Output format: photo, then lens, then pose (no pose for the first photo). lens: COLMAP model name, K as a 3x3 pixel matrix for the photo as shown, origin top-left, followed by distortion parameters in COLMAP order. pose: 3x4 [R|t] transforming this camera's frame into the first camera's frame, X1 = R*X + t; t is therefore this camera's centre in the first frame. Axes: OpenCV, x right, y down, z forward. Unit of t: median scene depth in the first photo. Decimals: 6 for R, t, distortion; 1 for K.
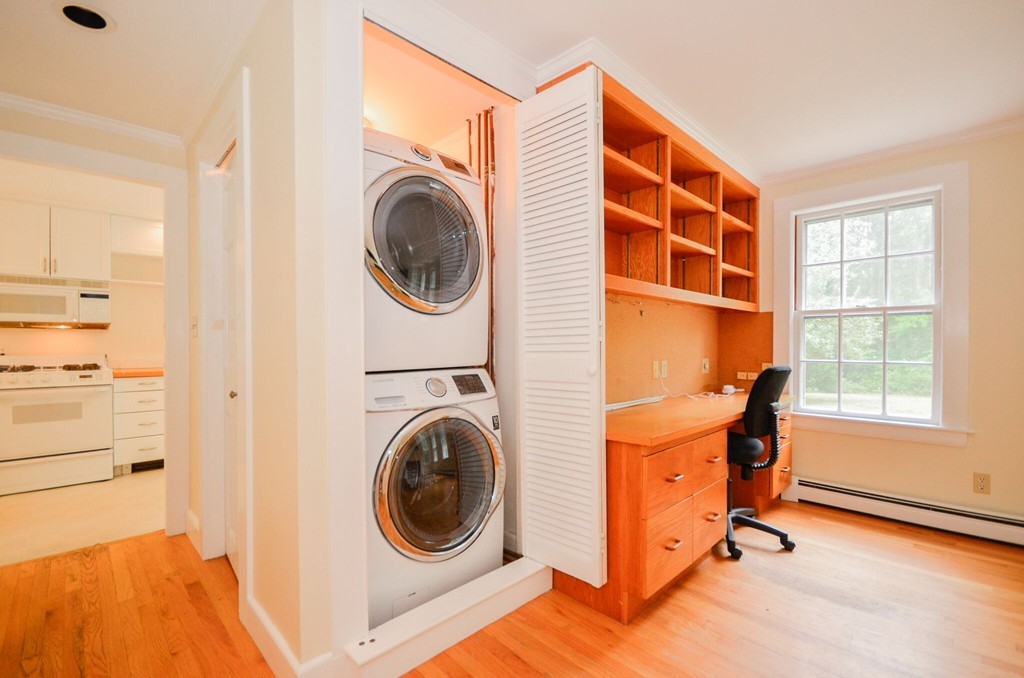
lens RADIAL K [[452.7, 0, 503.4], [0, 452.7, 352.6], [0, 0, 1]] dist [-0.010388, -0.005142]
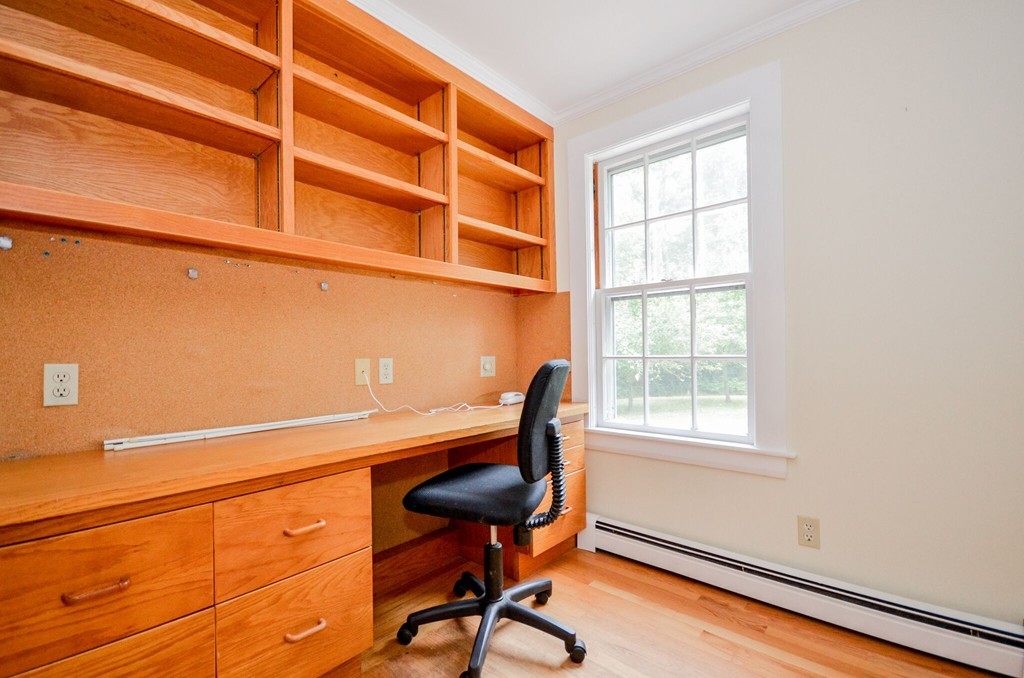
lens RADIAL K [[452.7, 0, 511.1], [0, 452.7, 348.0], [0, 0, 1]] dist [-0.010388, -0.005142]
pose [[0.994176, -0.019736, 0.105949, 0.447870], [0.020753, 0.999748, -0.008502, 0.007806], [-0.105754, 0.010652, 0.994335, 0.287362]]
